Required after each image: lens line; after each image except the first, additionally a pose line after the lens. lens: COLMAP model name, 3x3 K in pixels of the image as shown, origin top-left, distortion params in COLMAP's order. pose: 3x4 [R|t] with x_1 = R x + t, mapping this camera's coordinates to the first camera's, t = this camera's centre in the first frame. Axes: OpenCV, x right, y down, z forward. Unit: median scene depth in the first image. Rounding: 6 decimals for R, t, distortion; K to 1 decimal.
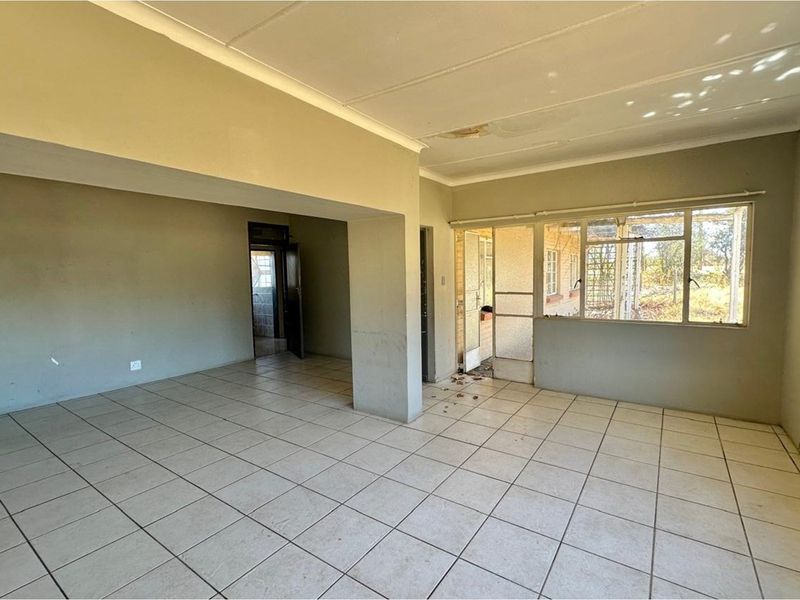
lens RADIAL K [[446.8, 0, 399.7], [0, 446.8, 302.4], [0, 0, 1]] dist [-0.000701, 0.000024]
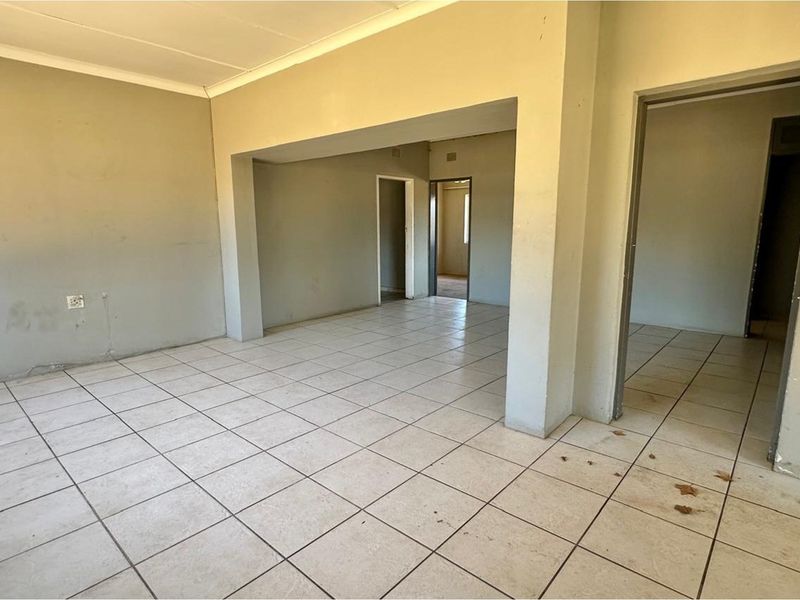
lens RADIAL K [[446.8, 0, 399.7], [0, 446.8, 302.4], [0, 0, 1]] dist [-0.000701, 0.000024]
pose [[-0.185743, 0.182959, -0.965415, 1.112380], [-0.061368, 0.978434, 0.197234, -0.076189], [0.980680, 0.095880, -0.170510, 1.510320]]
